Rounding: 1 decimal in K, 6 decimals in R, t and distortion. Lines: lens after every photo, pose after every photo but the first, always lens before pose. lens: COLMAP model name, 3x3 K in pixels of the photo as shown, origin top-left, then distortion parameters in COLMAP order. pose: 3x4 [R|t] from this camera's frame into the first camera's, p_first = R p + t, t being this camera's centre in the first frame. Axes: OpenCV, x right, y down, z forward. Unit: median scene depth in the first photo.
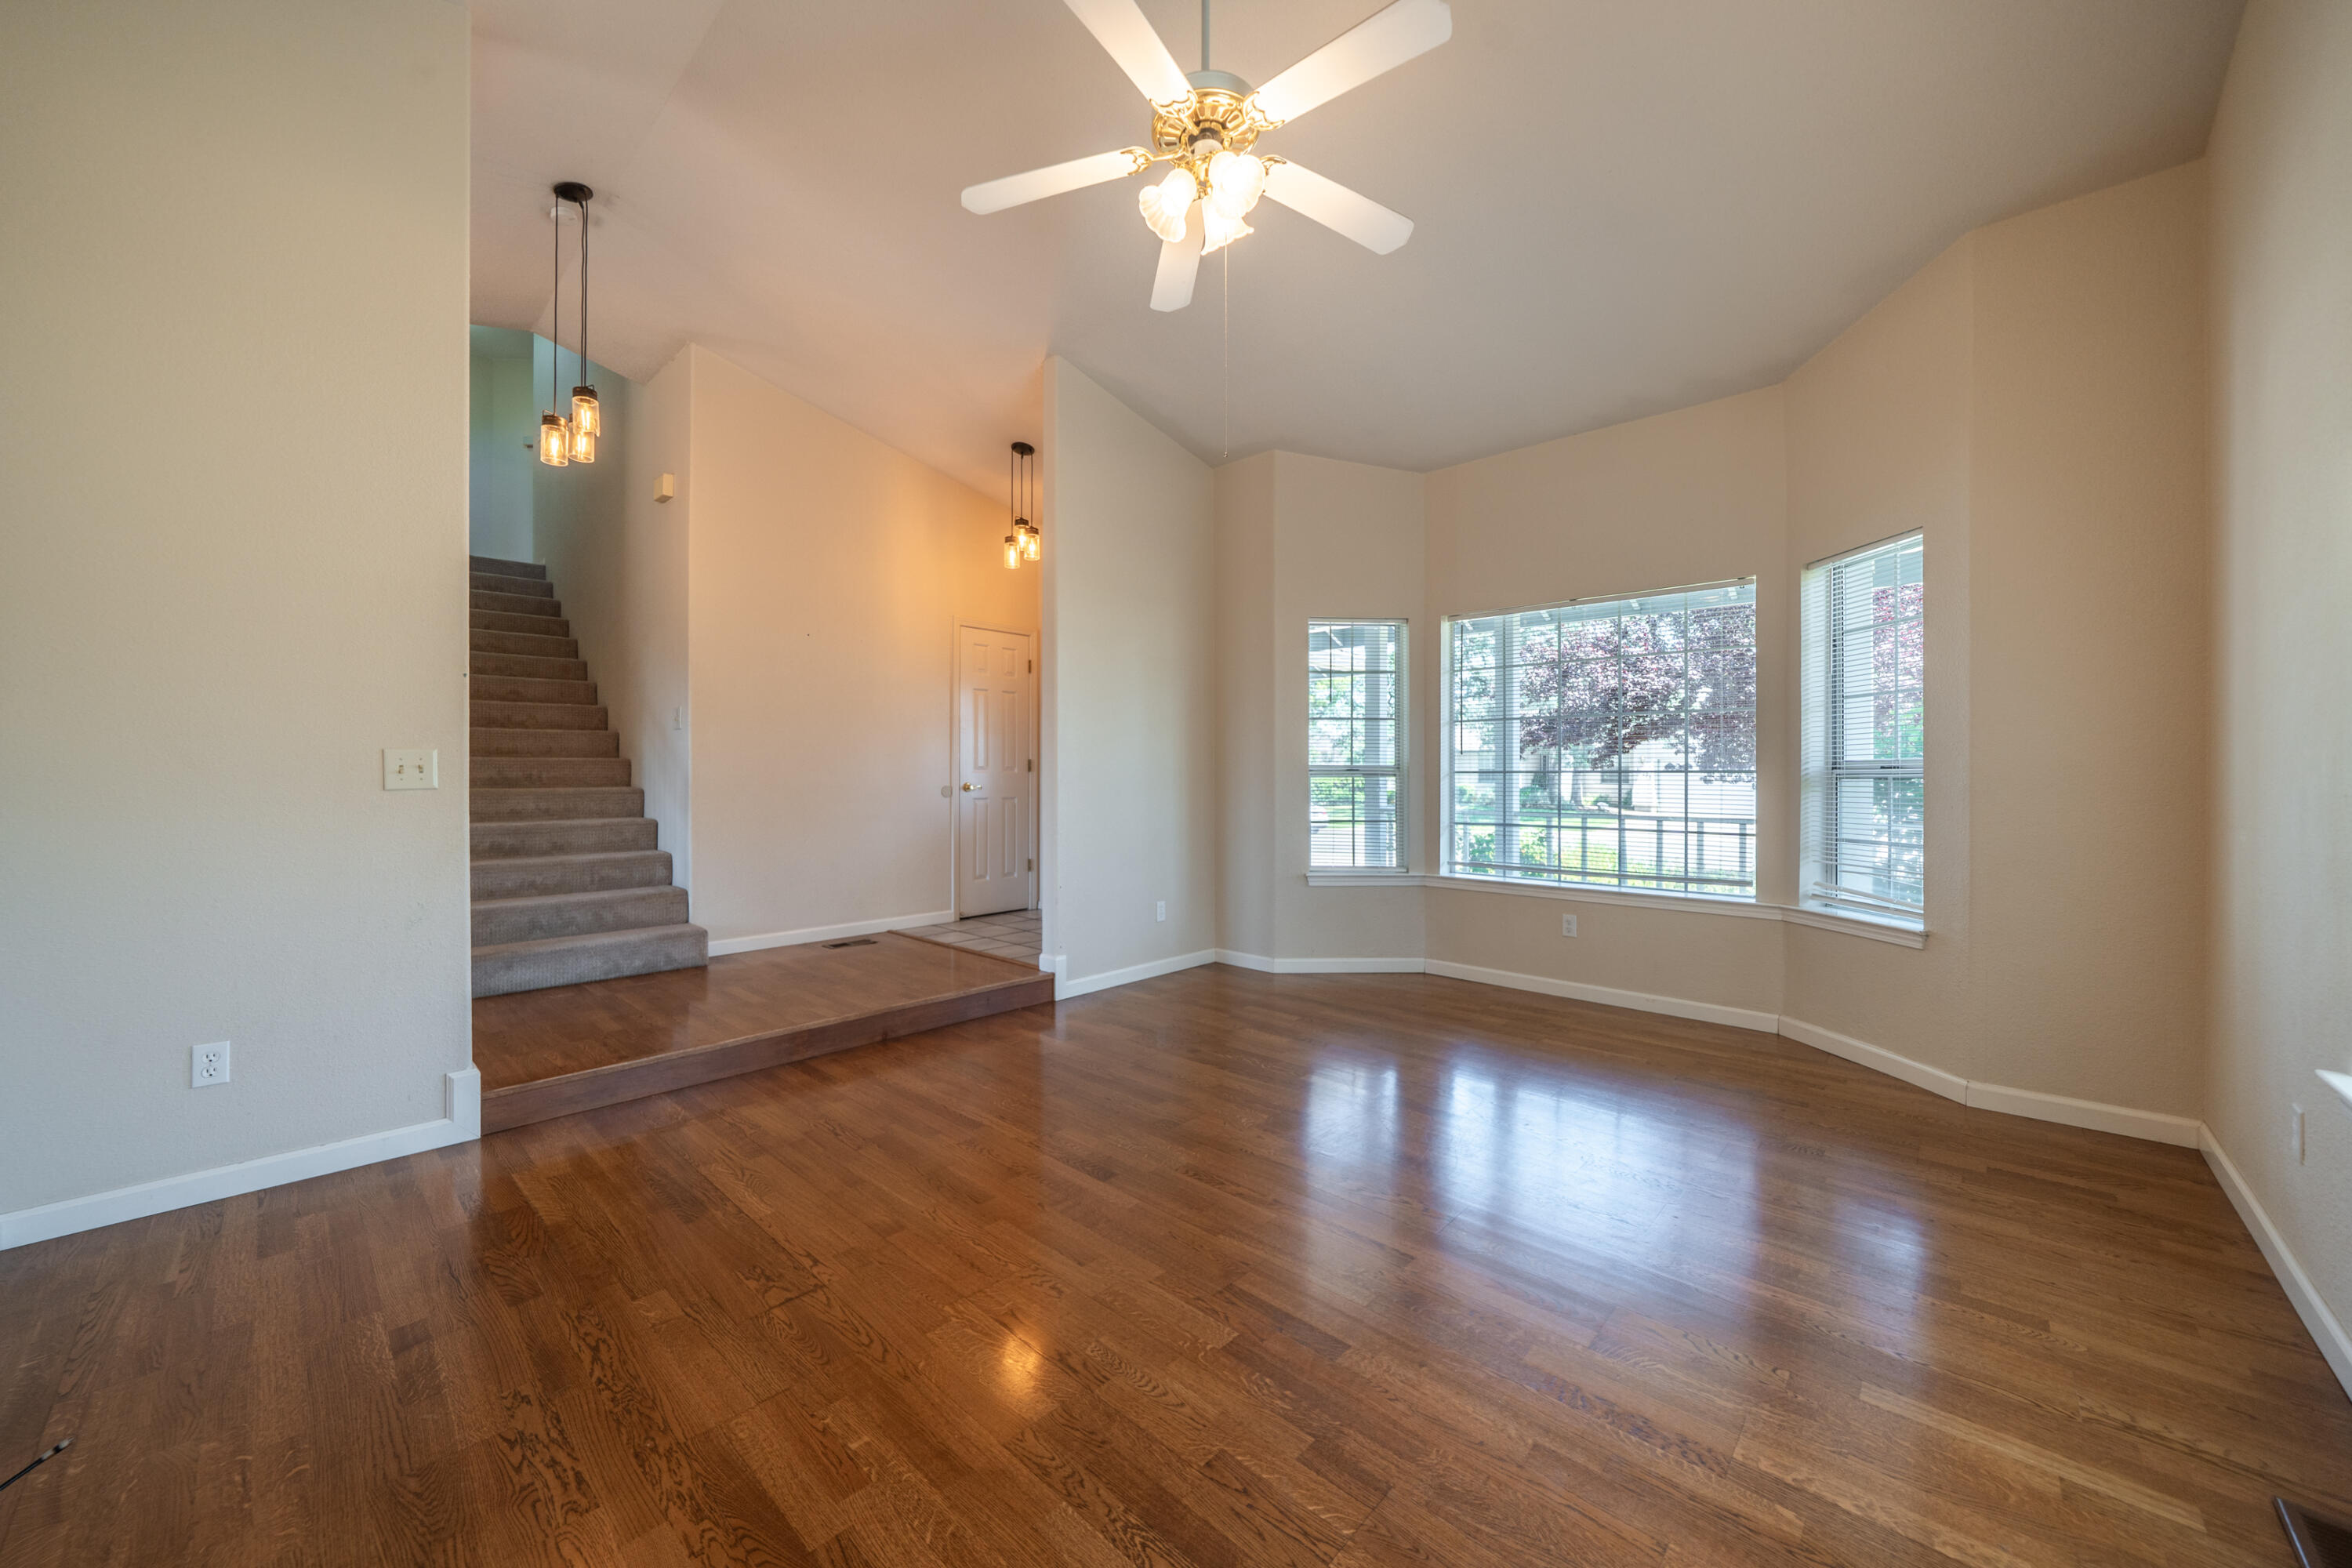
lens RADIAL K [[871.9, 0, 1169.7], [0, 871.9, 780.2], [0, 0, 1]] dist [-0.009378, -0.000047]
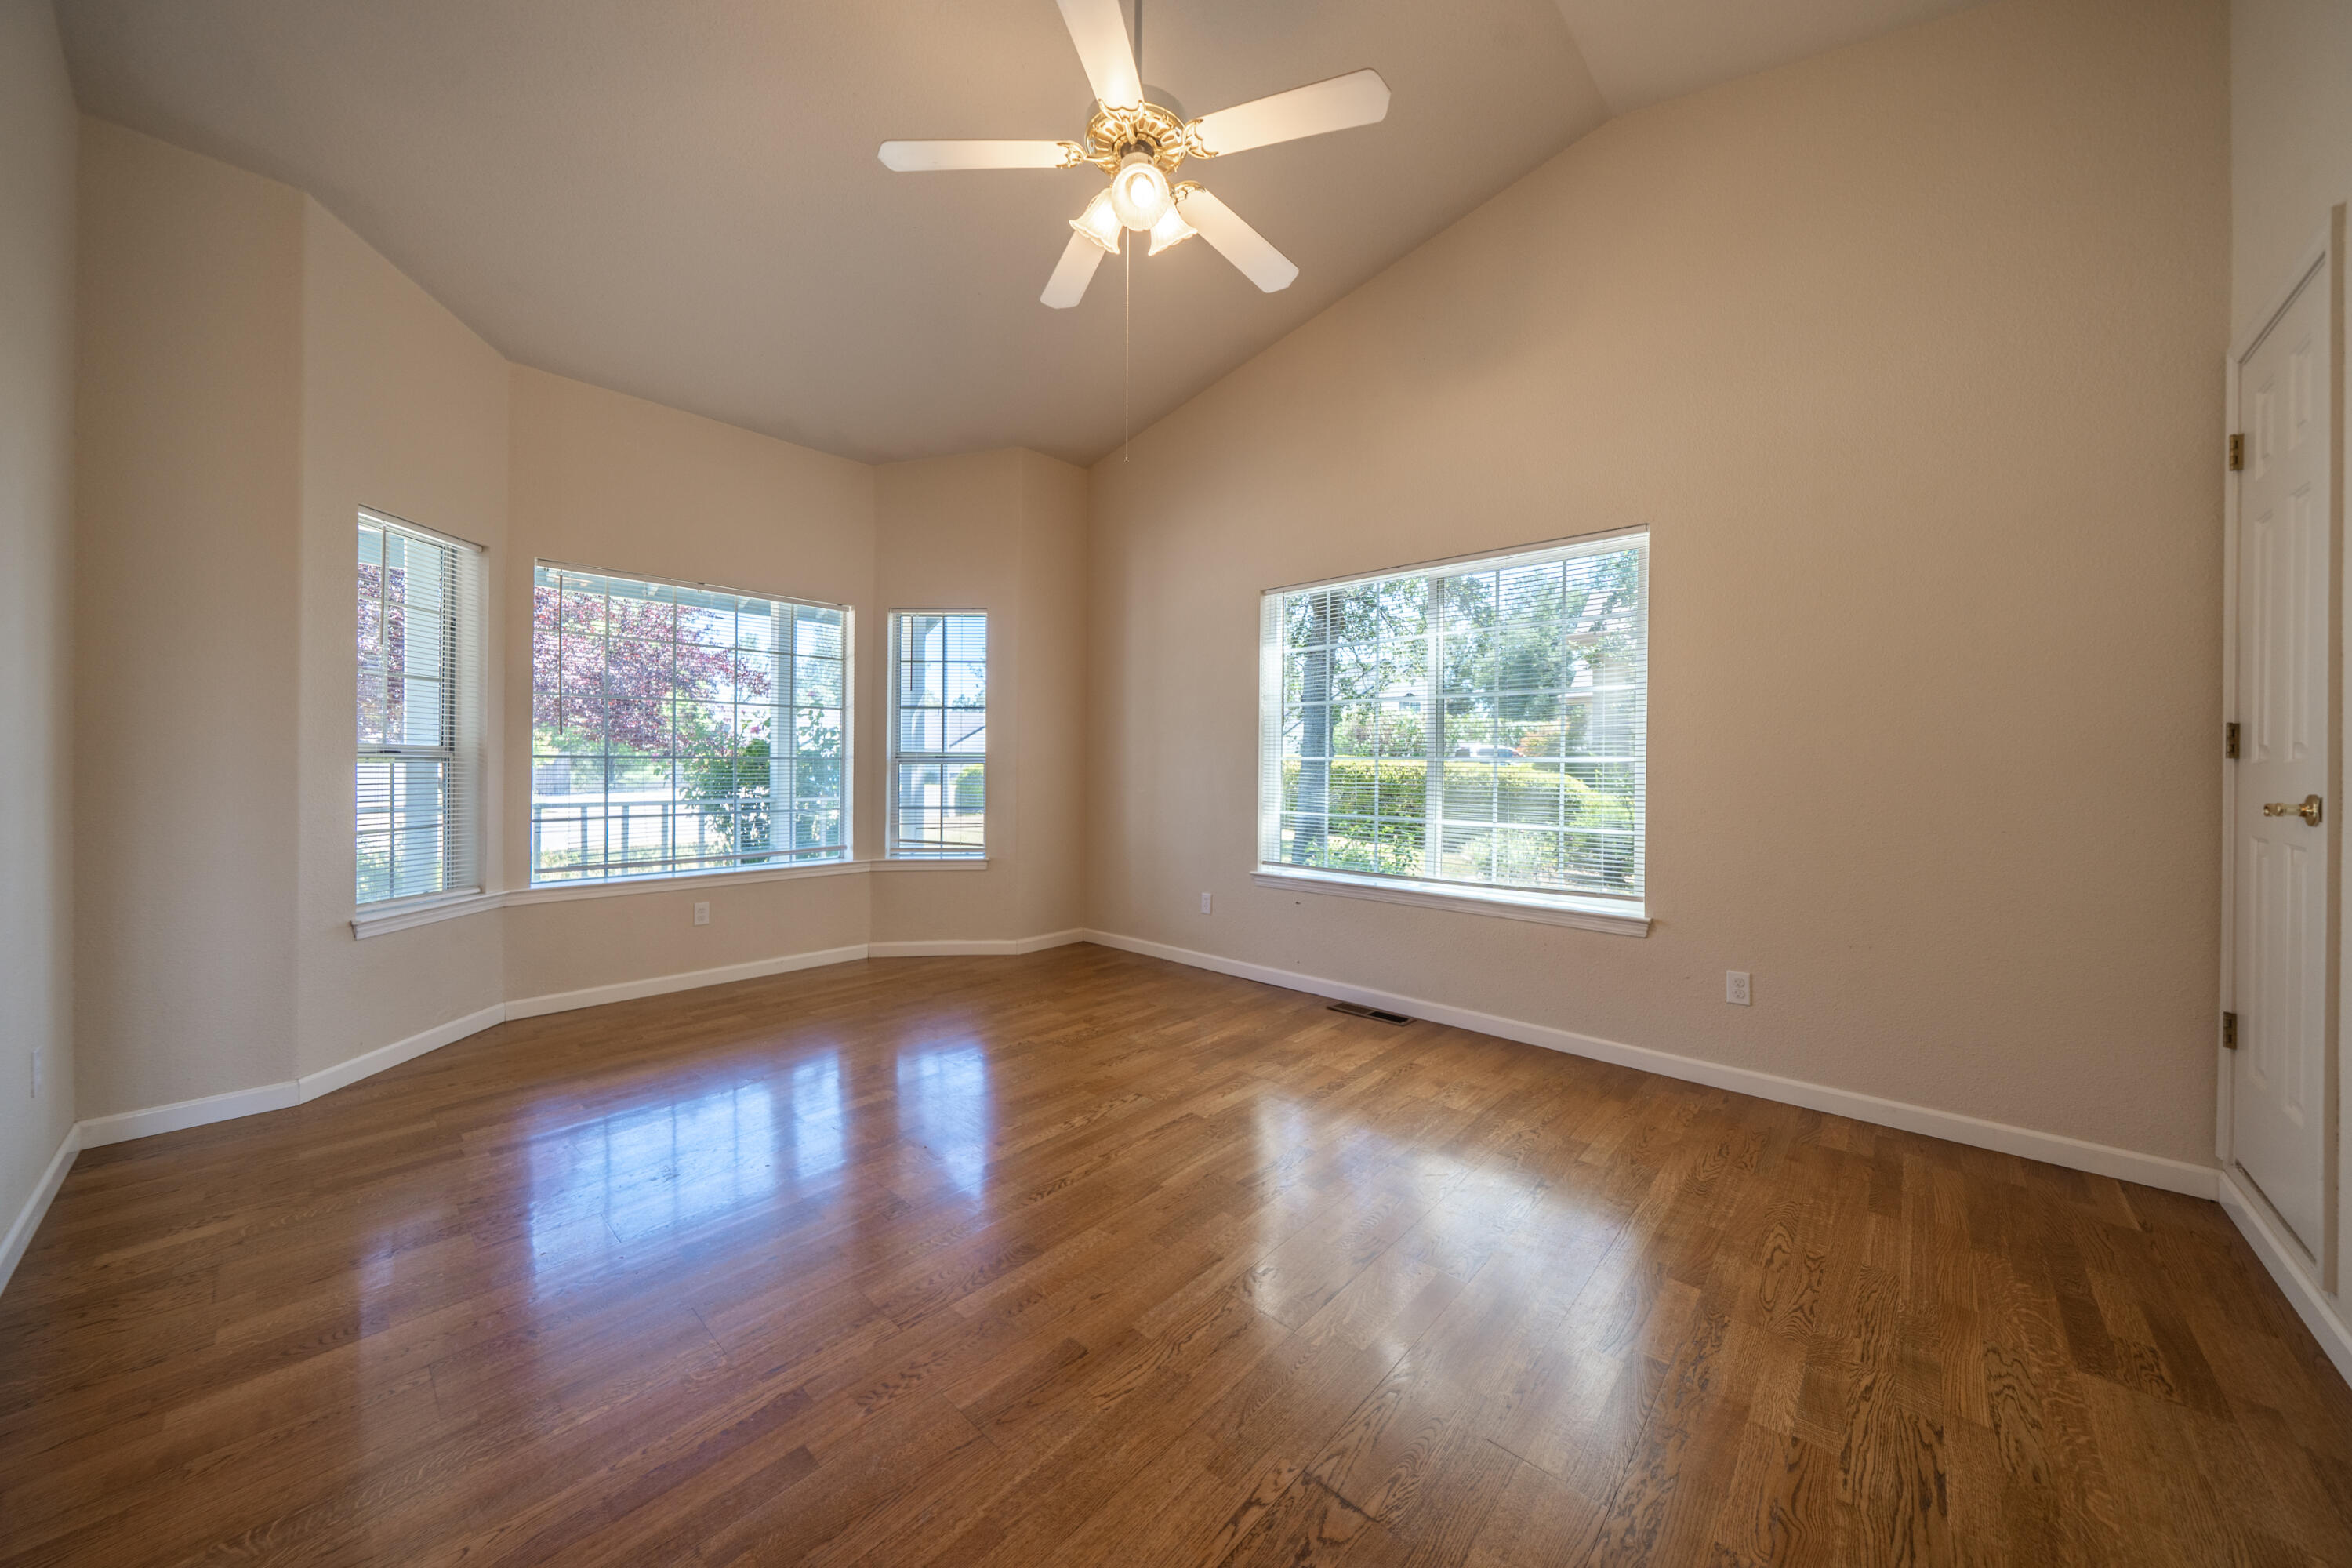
lens RADIAL K [[801.9, 0, 1174.6], [0, 801.9, 771.2], [0, 0, 1]] dist [-0.007716, -0.000045]
pose [[-0.016063, -0.007315, 0.999844, -0.473599], [-0.000541, 0.999973, 0.007307, -0.001067], [-0.999871, -0.000423, -0.016066, 0.503255]]
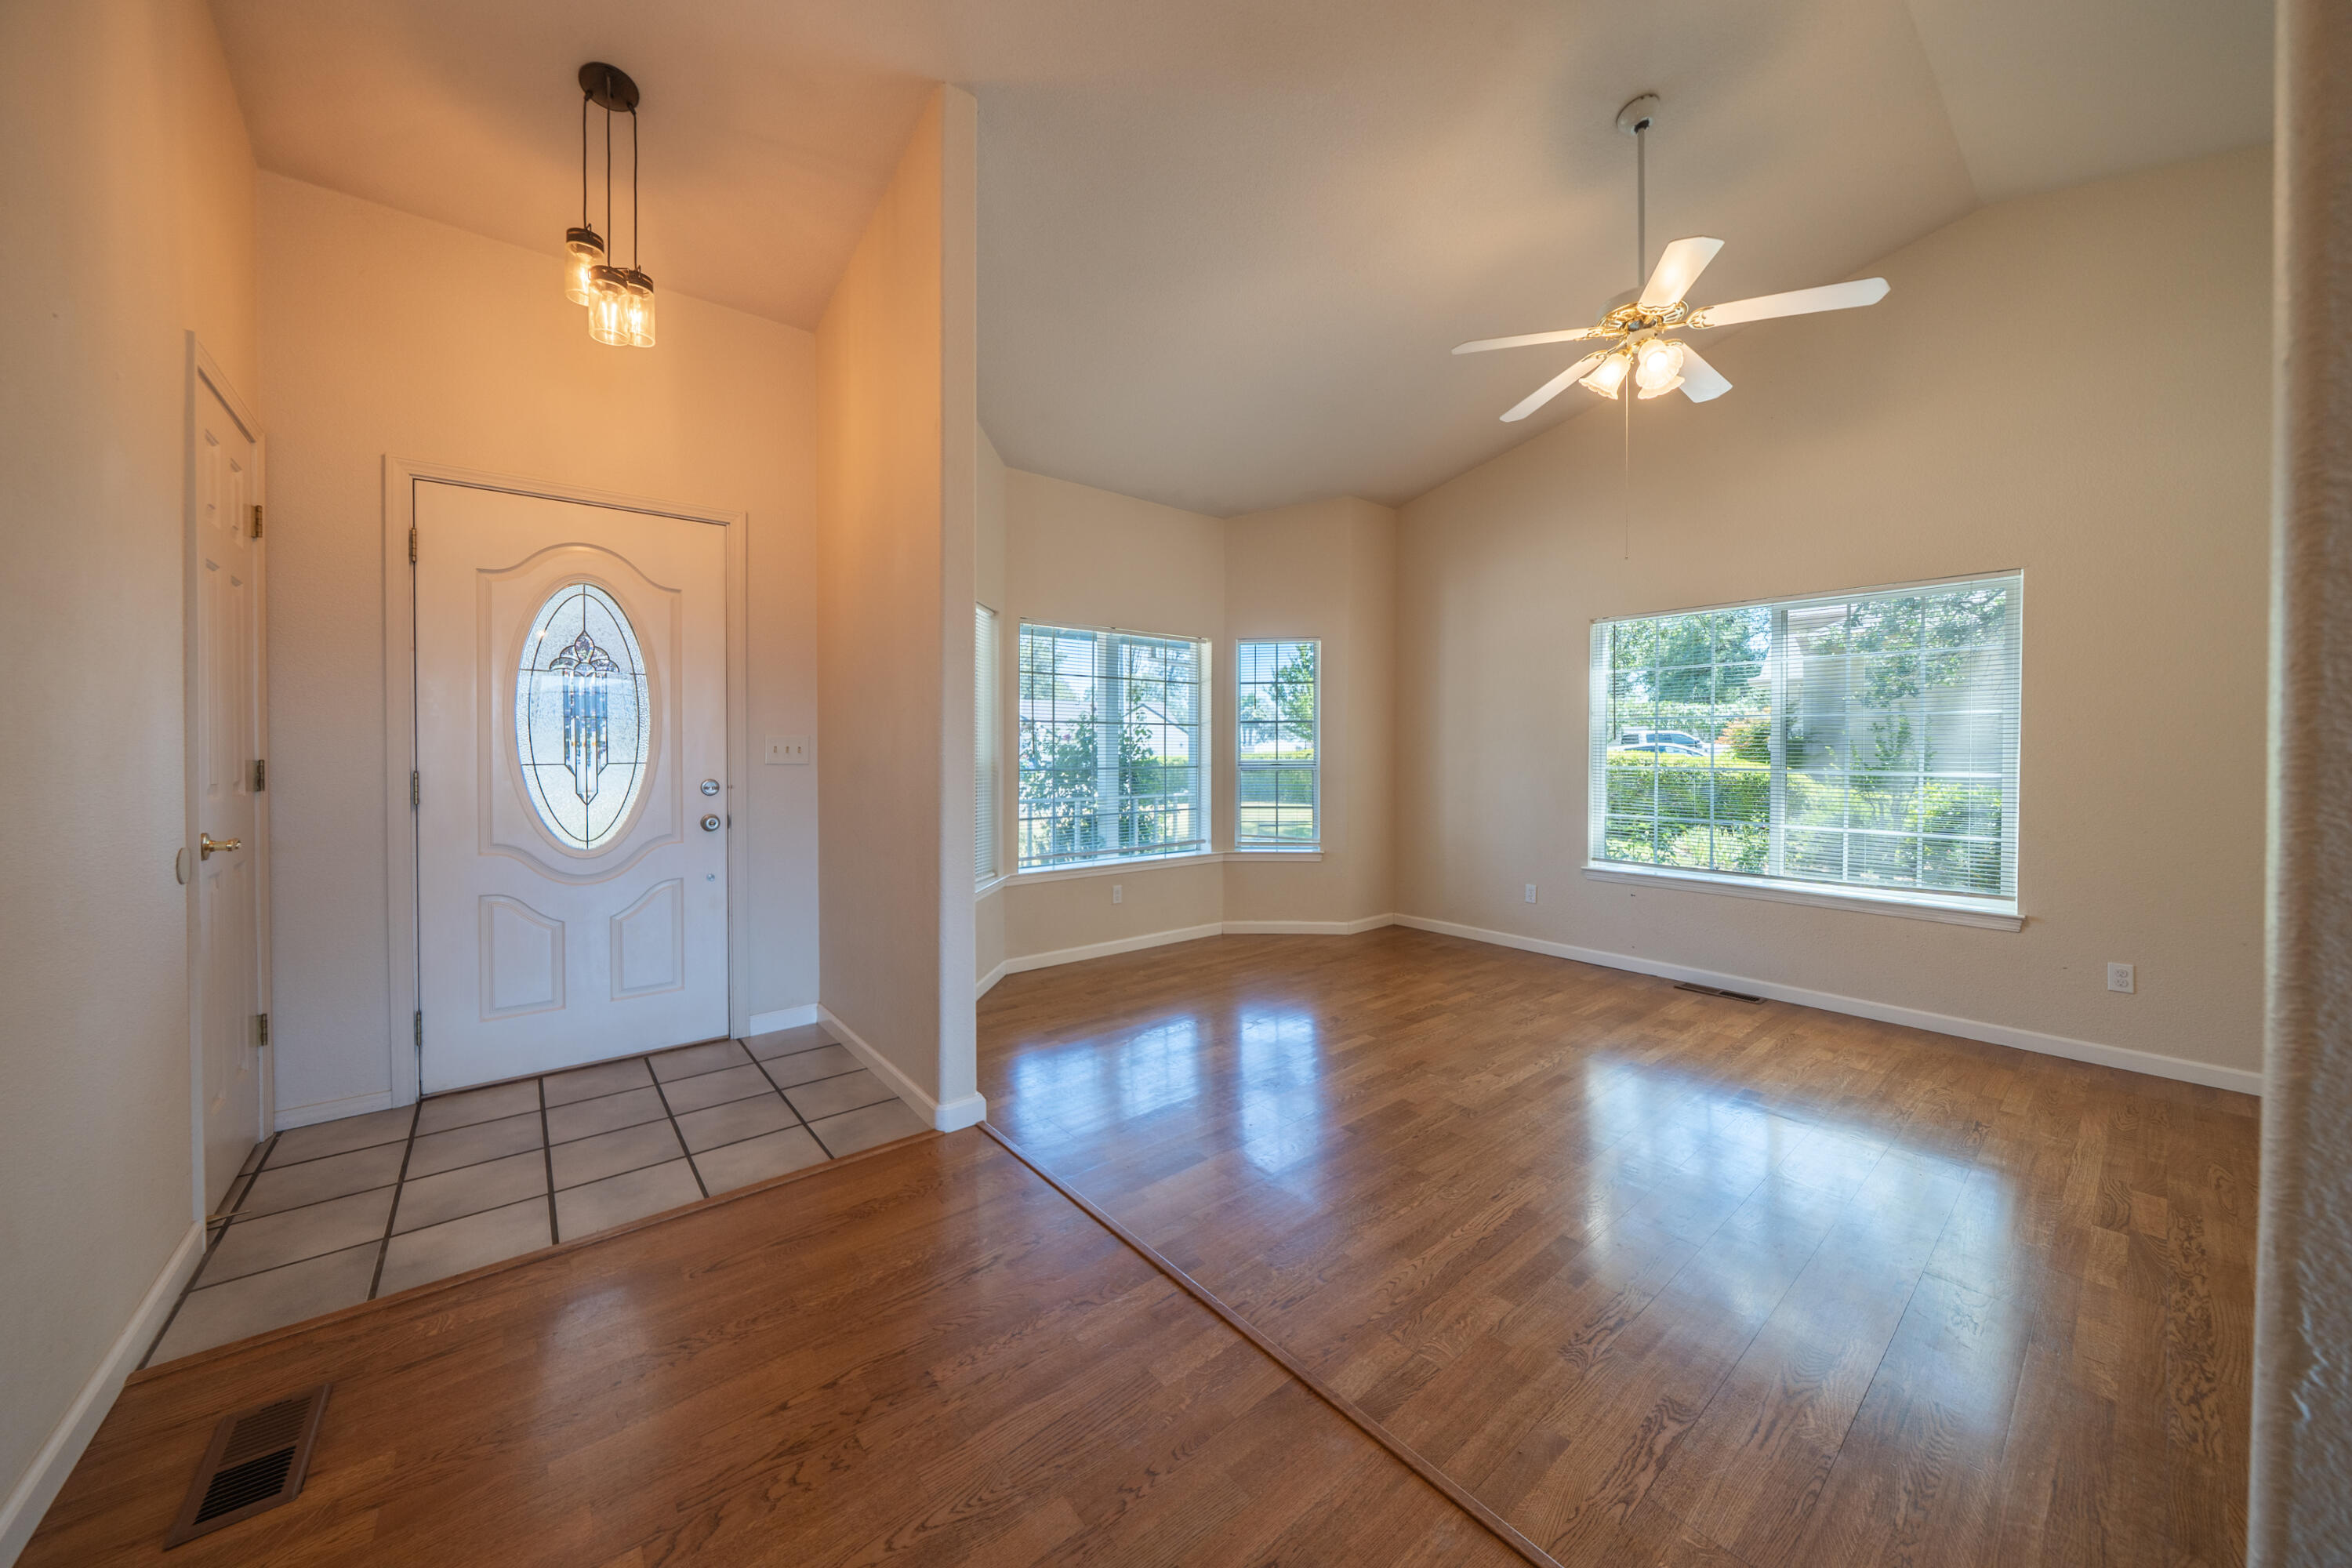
lens RADIAL K [[803.8, 0, 1173.6], [0, 803.8, 763.6], [0, 0, 1]] dist [-0.009739, 0.000429]
pose [[0.131055, -0.016215, 0.991242, -0.674994], [0.005737, 0.999862, 0.015597, -0.035710], [-0.991359, 0.003643, 0.131130, 0.809769]]
